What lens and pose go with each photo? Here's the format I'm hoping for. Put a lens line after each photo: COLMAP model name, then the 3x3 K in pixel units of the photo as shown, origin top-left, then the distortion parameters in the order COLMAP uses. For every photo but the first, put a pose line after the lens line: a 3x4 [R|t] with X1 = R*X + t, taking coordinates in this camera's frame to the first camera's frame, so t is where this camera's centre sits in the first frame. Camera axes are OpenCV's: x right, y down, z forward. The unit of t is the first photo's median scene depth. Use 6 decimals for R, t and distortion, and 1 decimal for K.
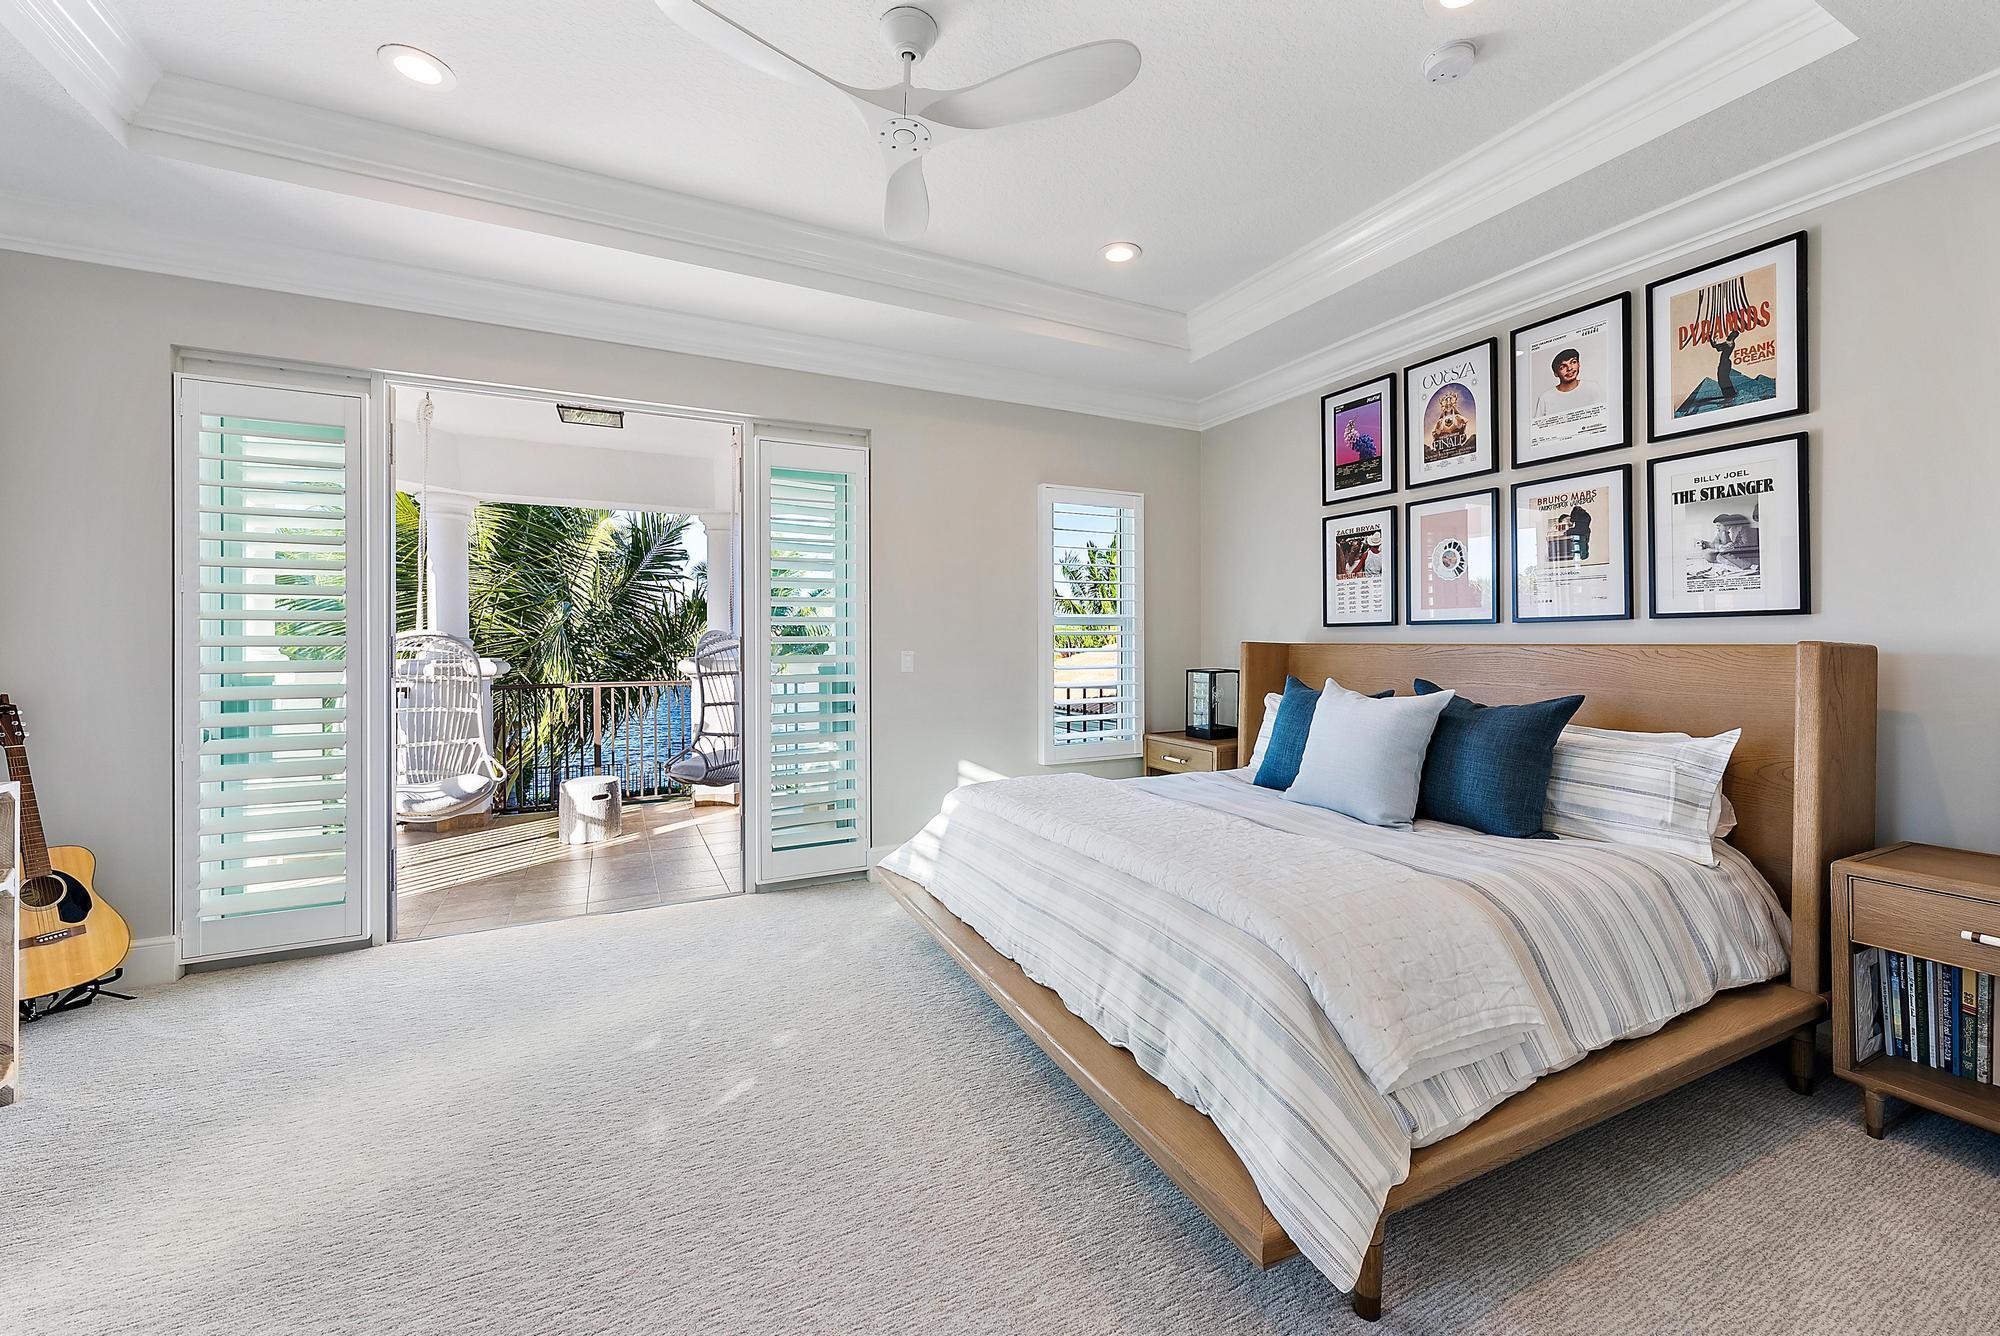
lens RADIAL K [[814.3, 0, 1004.4], [0, 814.3, 657.9], [0, 0, 1]] dist [0.002574, 0.000320]
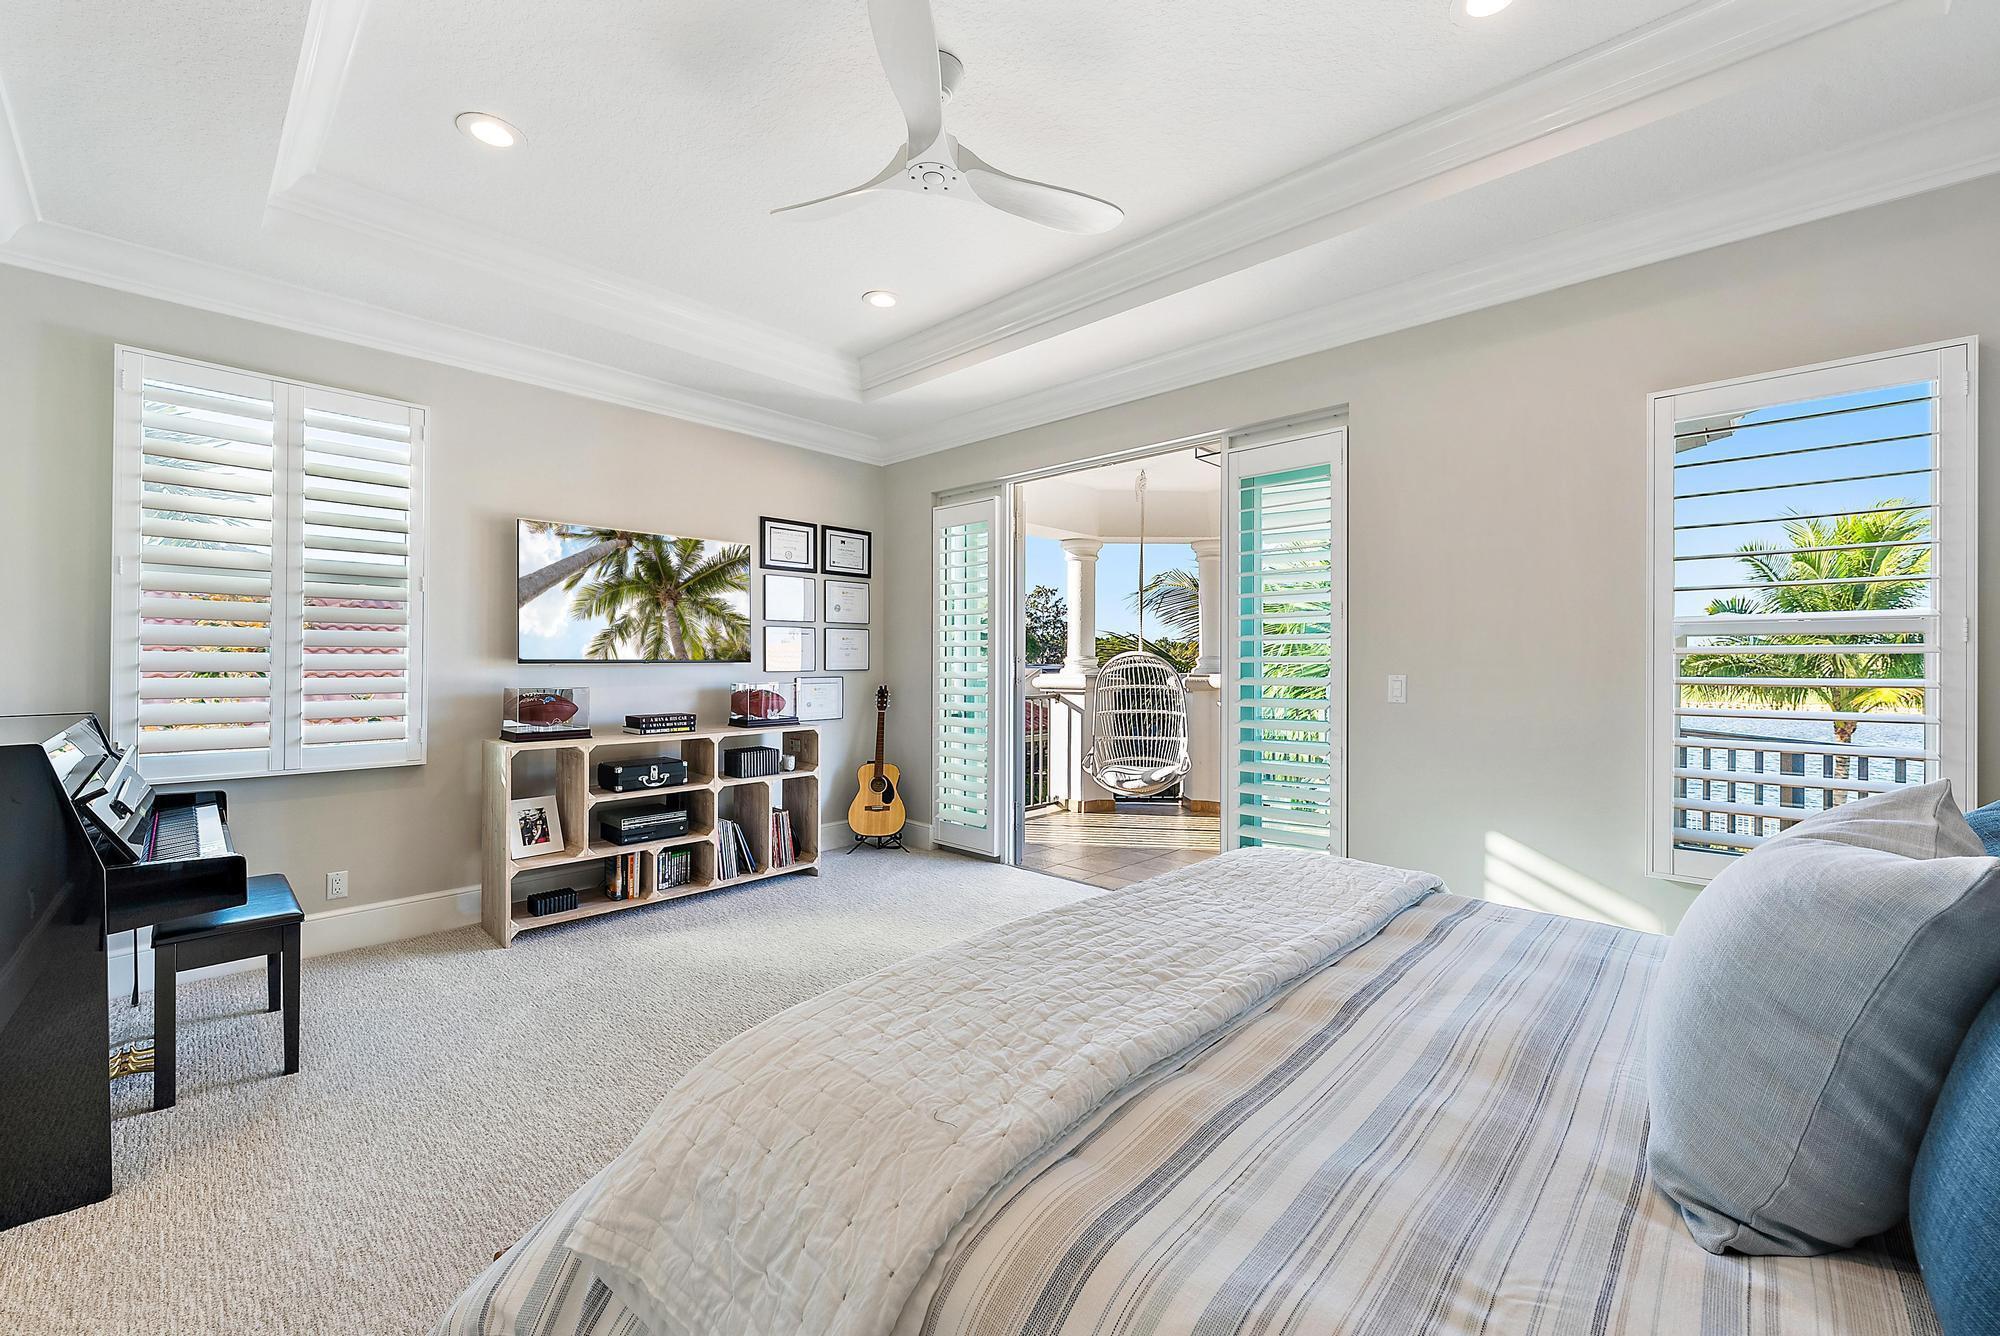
lens RADIAL K [[787.8, 0, 1007.2], [0, 787.8, 665.5], [0, 0, 1]] dist [0.001350, 0.000037]
pose [[0.341136, 0.005723, -0.939997, 0.551347], [-0.026794, 0.999634, -0.003638, -0.003649], [0.939632, 0.026427, 0.341165, 0.483011]]
